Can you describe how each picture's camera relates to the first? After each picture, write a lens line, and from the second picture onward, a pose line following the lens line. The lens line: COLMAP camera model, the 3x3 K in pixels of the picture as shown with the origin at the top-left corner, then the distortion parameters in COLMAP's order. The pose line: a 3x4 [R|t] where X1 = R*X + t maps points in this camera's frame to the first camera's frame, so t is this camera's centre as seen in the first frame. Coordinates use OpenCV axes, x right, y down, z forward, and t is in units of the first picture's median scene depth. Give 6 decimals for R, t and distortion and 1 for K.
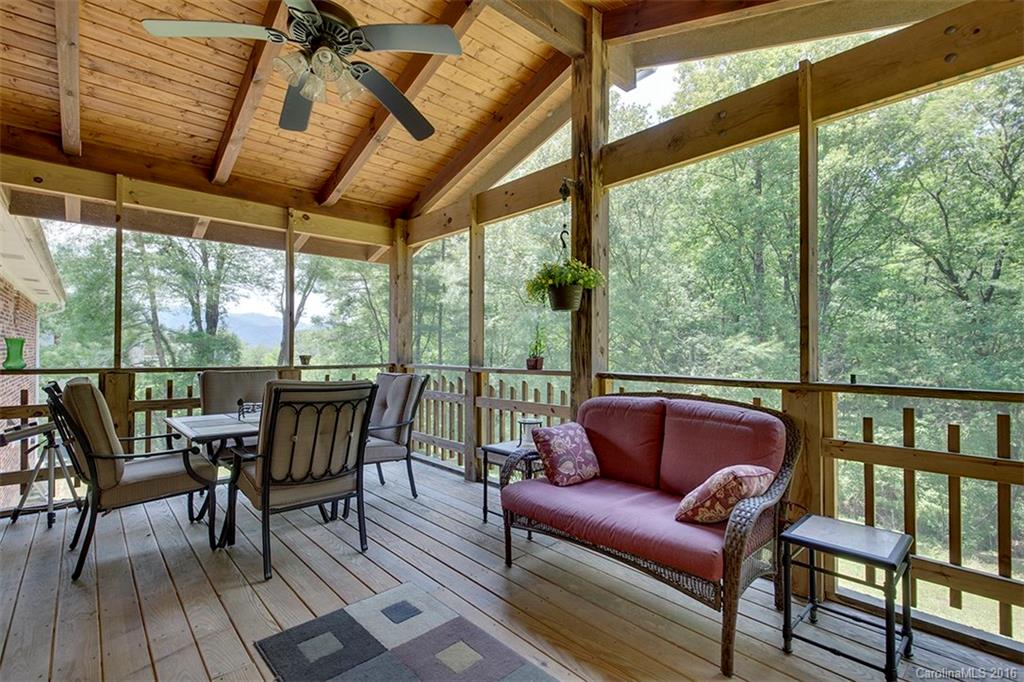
lens RADIAL K [[465.9, 0, 510.8], [0, 465.9, 340.5], [0, 0, 1]] dist [0.001391, 0.000606]
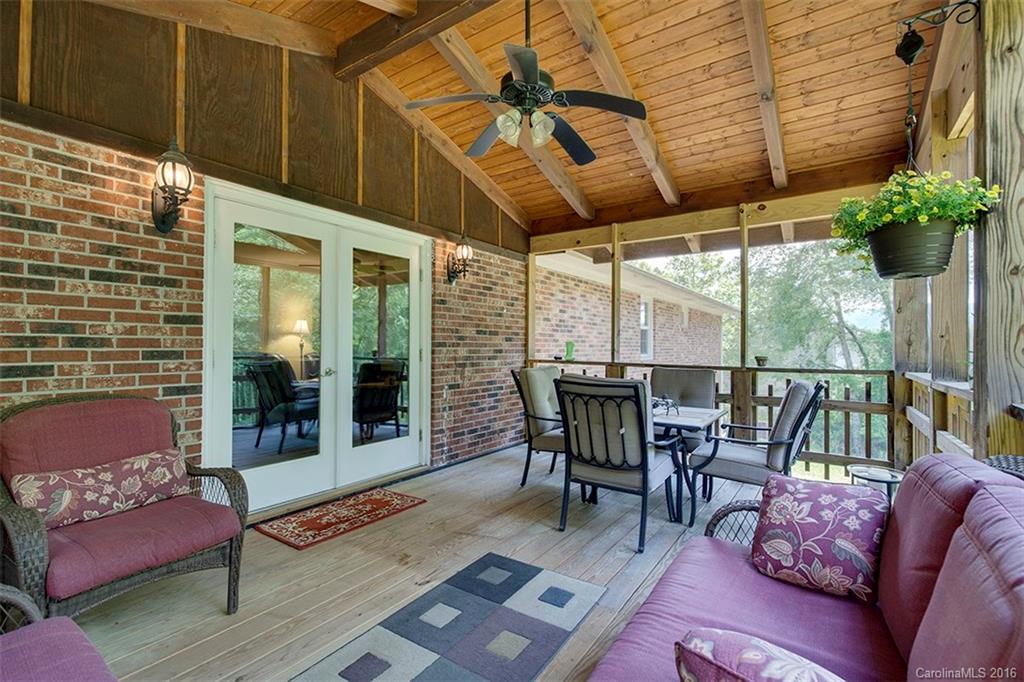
lens RADIAL K [[465.9, 0, 509.8], [0, 465.9, 345.1], [0, 0, 1]] dist [0.001391, 0.000606]
pose [[0.221835, -0.005010, -0.975071, 0.440402], [0.011331, 0.999933, -0.002560, 0.007344], [0.975018, -0.010481, 0.221877, 0.380618]]
